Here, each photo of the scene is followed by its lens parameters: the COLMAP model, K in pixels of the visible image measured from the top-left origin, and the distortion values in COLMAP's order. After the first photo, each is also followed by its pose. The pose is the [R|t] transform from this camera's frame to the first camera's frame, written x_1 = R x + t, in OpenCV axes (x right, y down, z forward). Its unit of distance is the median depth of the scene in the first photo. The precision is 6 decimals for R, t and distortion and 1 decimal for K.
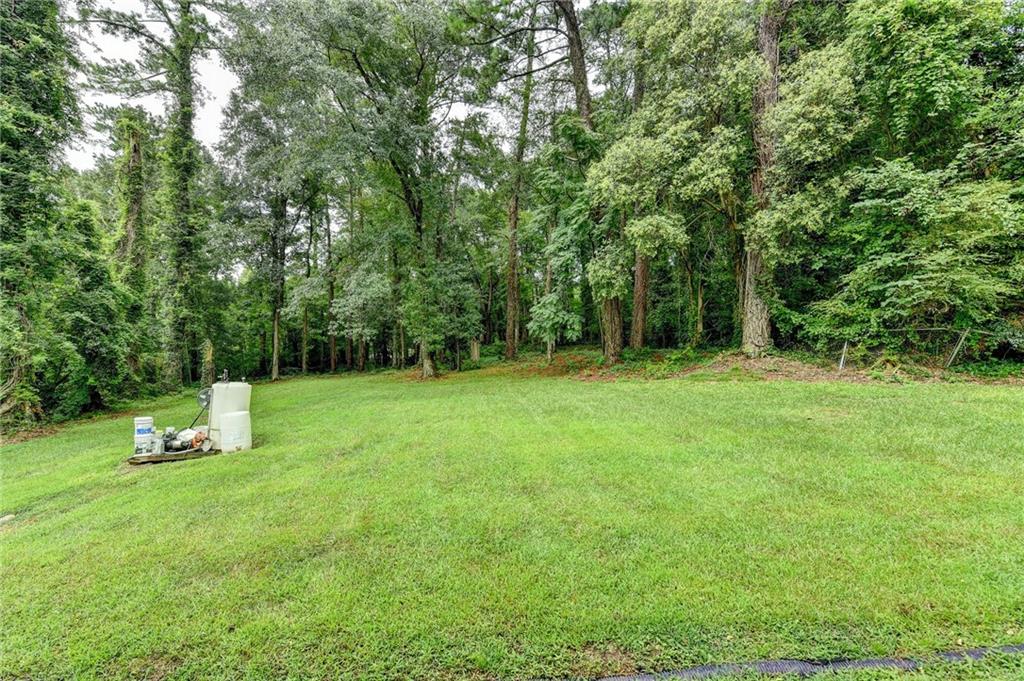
lens RADIAL K [[415.9, 0, 511.9], [0, 415.9, 339.6], [0, 0, 1]] dist [-0.015216, -0.000605]
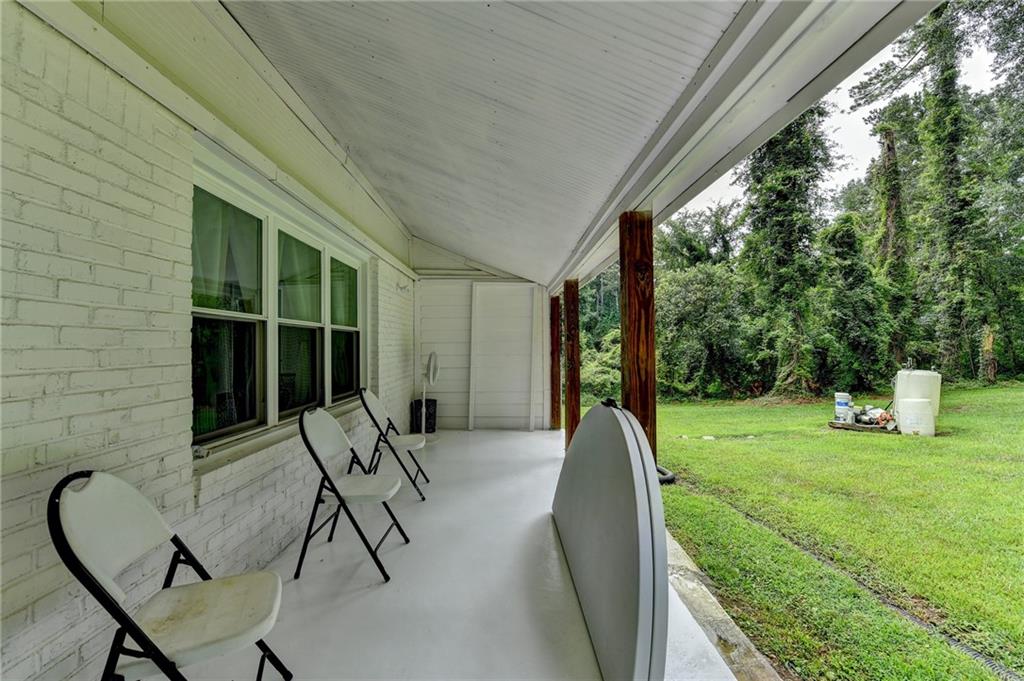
lens RADIAL K [[415.9, 0, 514.2], [0, 415.9, 341.2], [0, 0, 1]] dist [-0.015216, -0.000605]
pose [[0.026321, -0.005961, -0.999636, 0.102606], [0.038963, 0.999228, -0.004933, -0.001212], [0.998894, -0.038819, 0.026533, -0.011607]]
